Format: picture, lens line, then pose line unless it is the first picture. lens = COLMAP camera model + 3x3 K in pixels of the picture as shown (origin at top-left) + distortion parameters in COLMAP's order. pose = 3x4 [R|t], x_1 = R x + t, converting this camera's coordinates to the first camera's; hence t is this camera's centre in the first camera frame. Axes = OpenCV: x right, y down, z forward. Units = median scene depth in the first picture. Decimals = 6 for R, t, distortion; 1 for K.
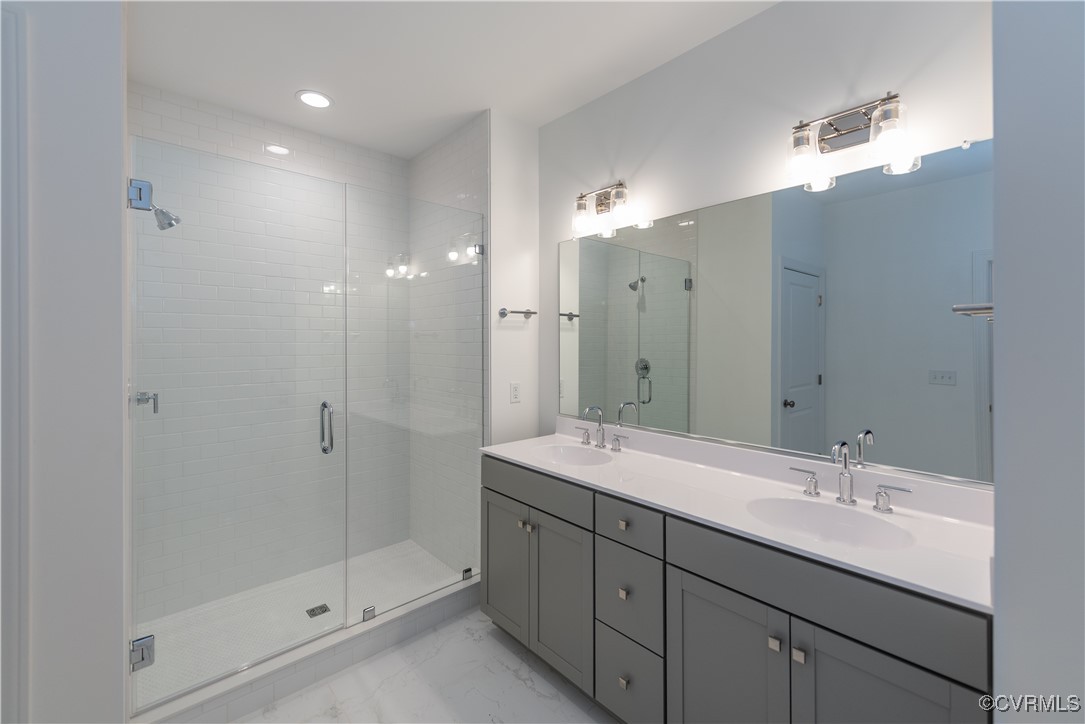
lens RADIAL K [[452.9, 0, 542.6], [0, 452.9, 342.5], [0, 0, 1]] dist [-0.000606, -0.000185]
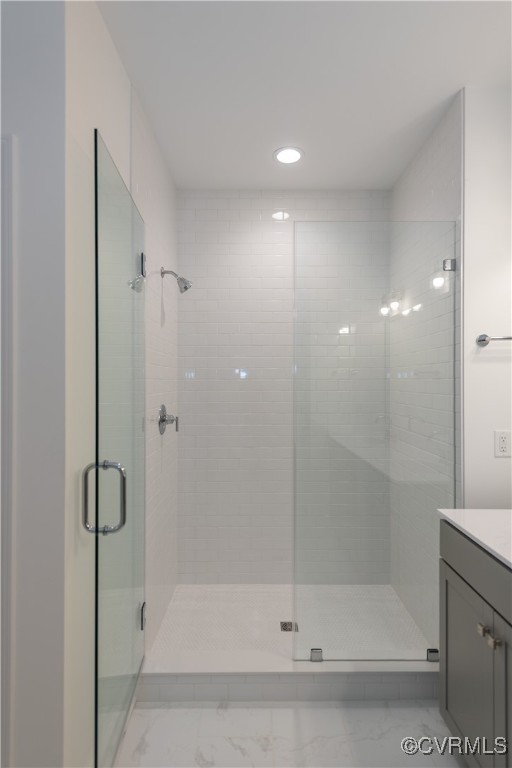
lens RADIAL K [[407.0, 0, 255.2], [0, 407.0, 379.9], [0, 0, 1]] dist [0.006856, -0.001066]
pose [[0.745829, 0.001251, -0.666137, 0.090012], [-0.003542, 0.999992, -0.002088, 0.005369], [0.666128, 0.003917, 0.745827, 0.213606]]
